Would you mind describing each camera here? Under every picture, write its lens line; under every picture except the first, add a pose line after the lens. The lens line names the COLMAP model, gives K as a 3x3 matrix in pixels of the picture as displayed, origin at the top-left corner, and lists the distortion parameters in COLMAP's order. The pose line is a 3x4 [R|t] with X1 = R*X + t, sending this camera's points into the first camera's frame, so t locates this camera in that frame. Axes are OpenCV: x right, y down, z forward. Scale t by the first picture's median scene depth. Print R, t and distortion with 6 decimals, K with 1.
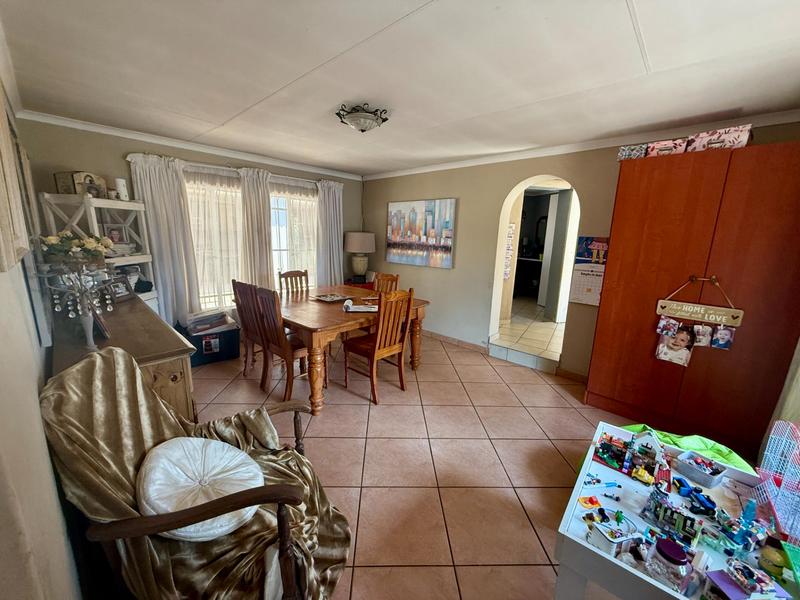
lens RADIAL K [[317.3, 0, 398.6], [0, 317.3, 301.3], [0, 0, 1]] dist [-0.001782, 0.000295]
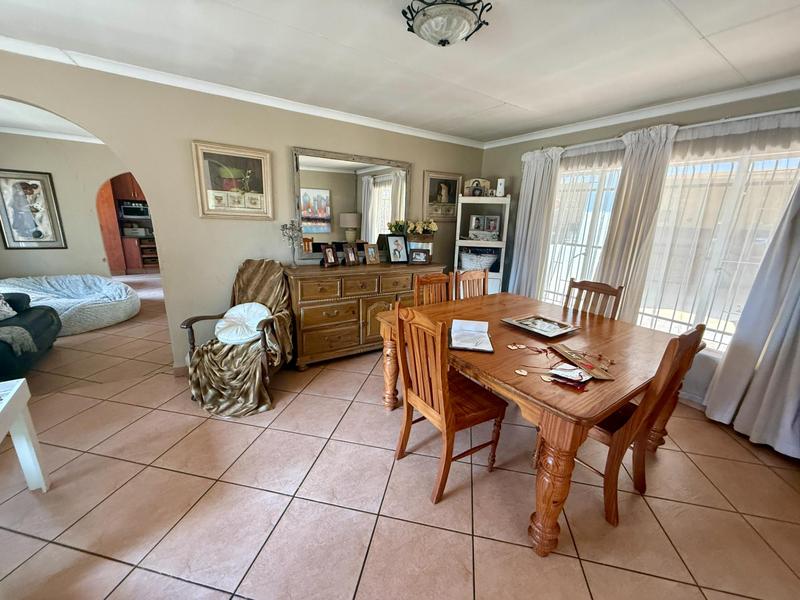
lens RADIAL K [[317.3, 0, 398.6], [0, 317.3, 301.3], [0, 0, 1]] dist [-0.001782, 0.000295]
pose [[-0.237964, 0.218755, -0.946319, 0.450881], [-0.238016, 0.931465, 0.275174, -0.168705], [0.941659, 0.290721, -0.169588, 0.883427]]
